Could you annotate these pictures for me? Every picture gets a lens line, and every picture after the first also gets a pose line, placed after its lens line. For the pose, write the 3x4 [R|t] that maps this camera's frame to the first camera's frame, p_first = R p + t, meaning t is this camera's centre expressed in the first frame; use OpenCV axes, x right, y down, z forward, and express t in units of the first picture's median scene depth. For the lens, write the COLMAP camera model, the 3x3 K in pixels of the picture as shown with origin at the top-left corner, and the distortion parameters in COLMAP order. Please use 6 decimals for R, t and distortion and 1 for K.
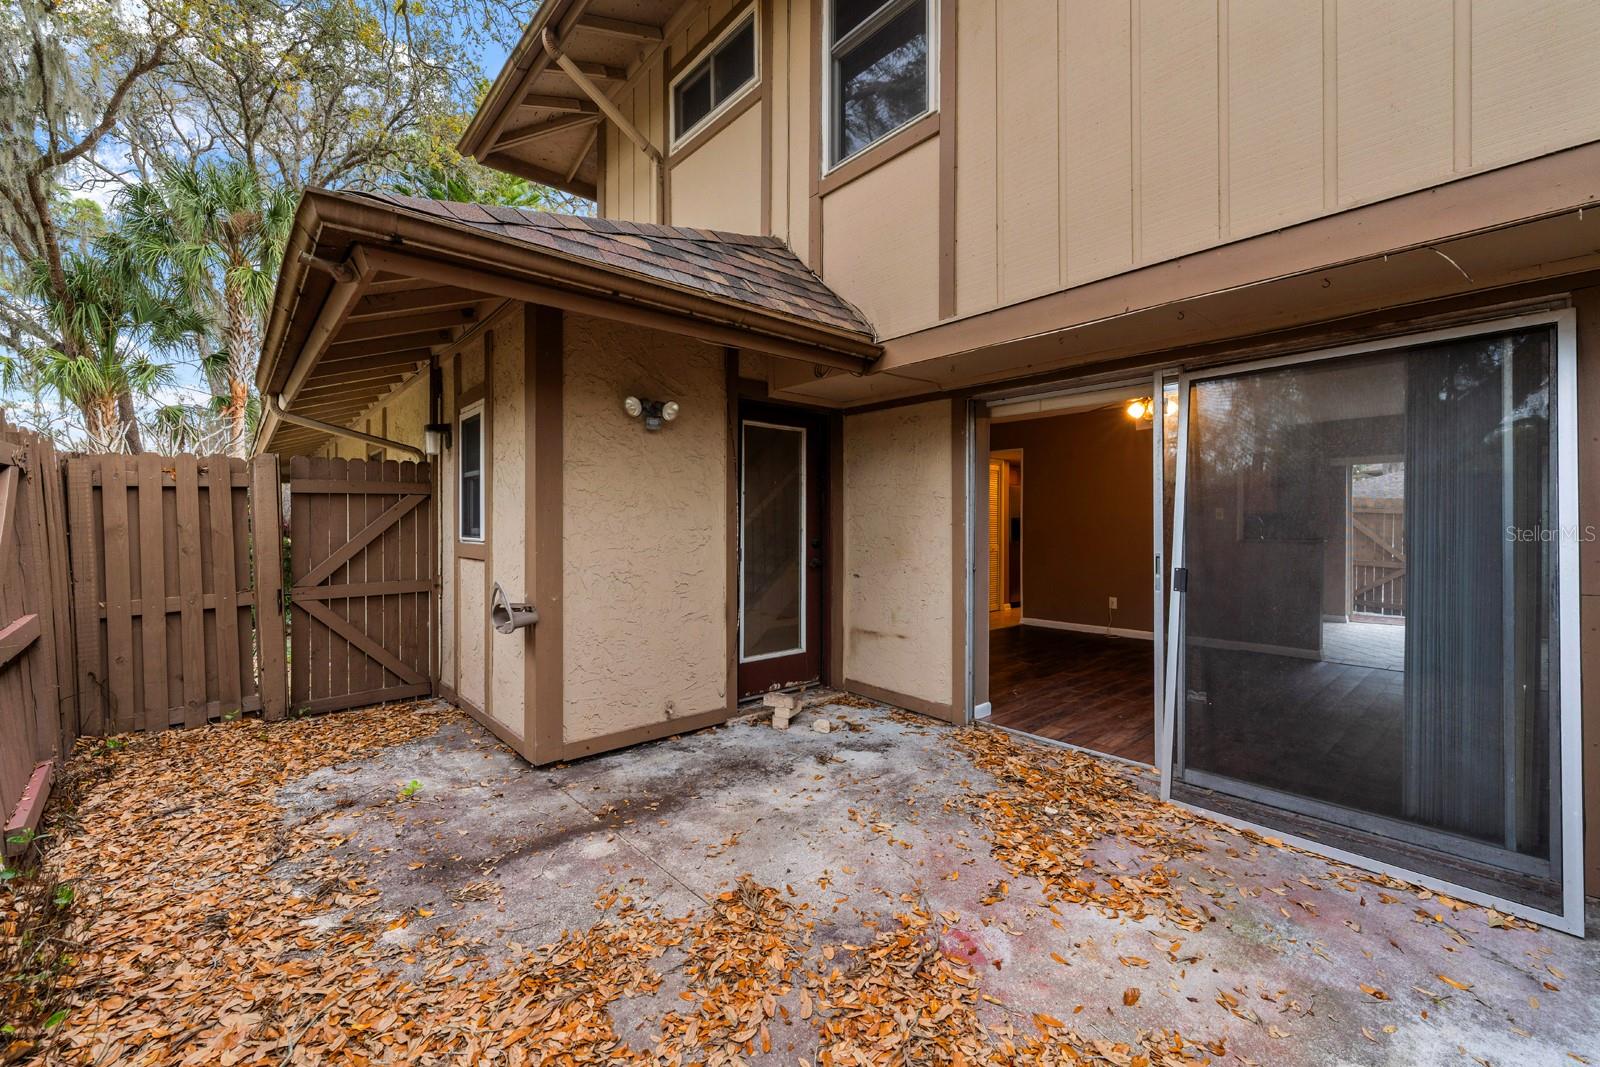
lens RADIAL K [[654.9, 0, 797.5], [0, 654.9, 524.3], [0, 0, 1]] dist [0.001143, -0.000530]
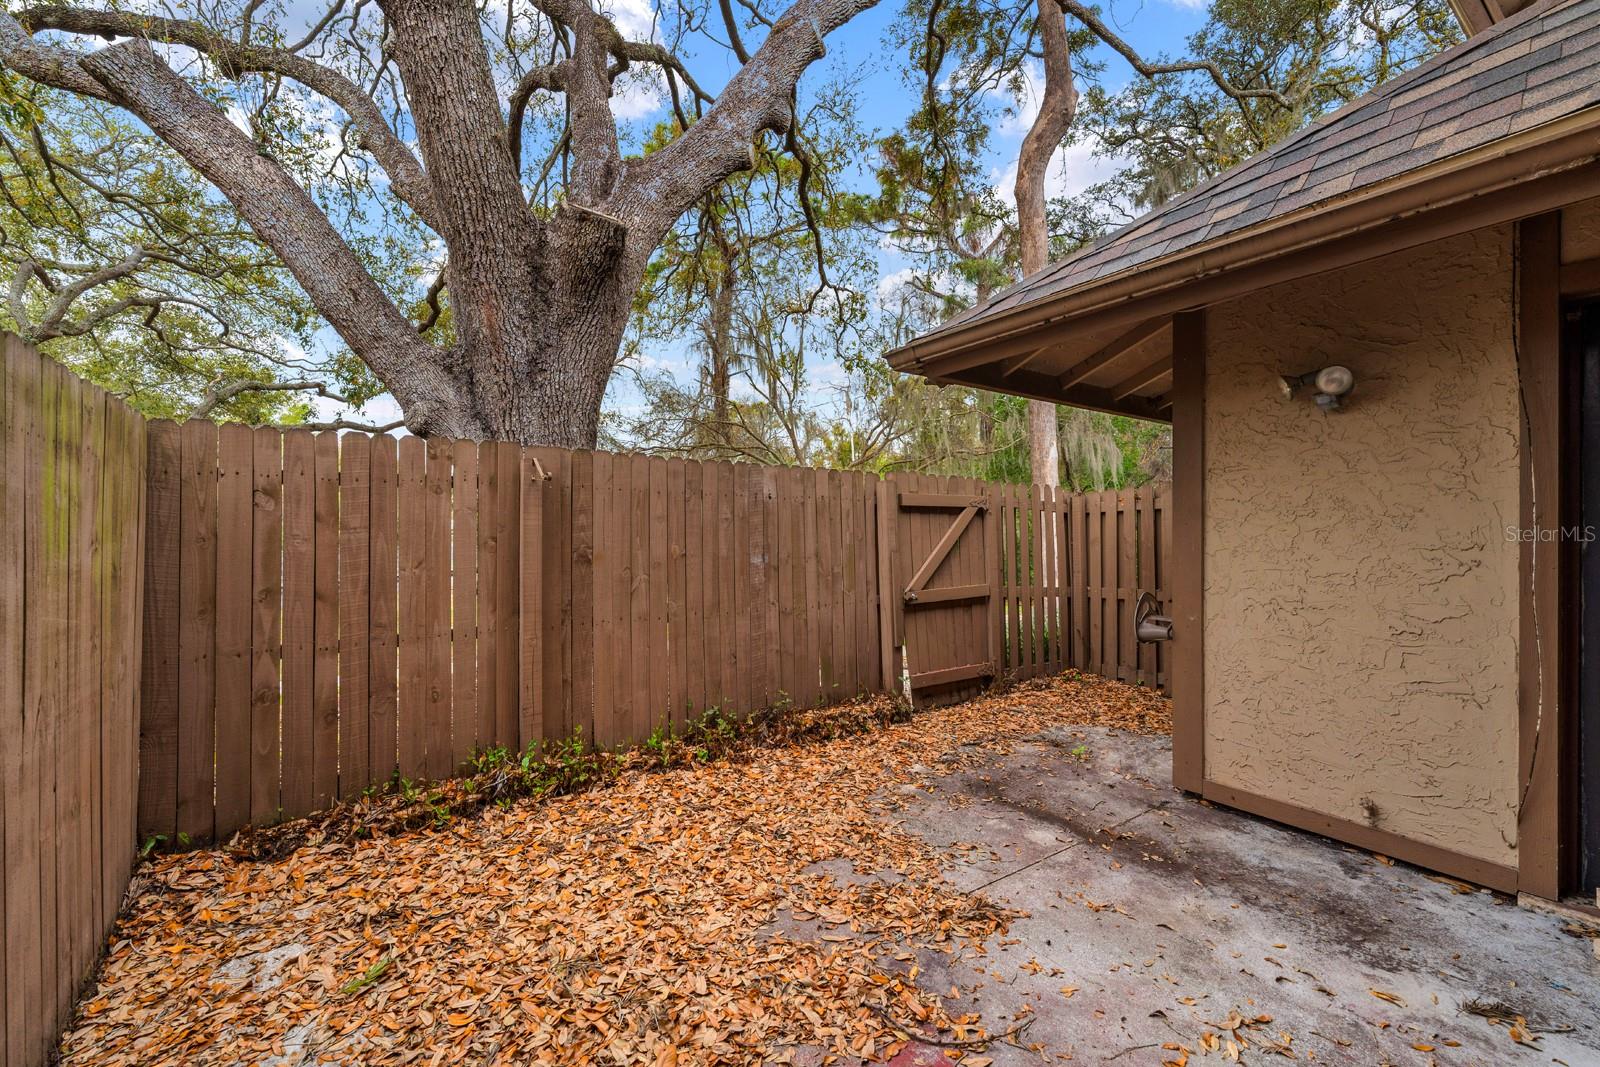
lens RADIAL K [[654.9, 0, 797.4], [0, 654.9, 535.7], [0, 0, 1]] dist [0.001143, -0.000530]
pose [[-0.129348, 0.001446, -0.991598, 0.620689], [-0.004663, 0.999987, 0.002067, -0.003701], [0.991588, 0.004891, -0.129340, 0.551137]]
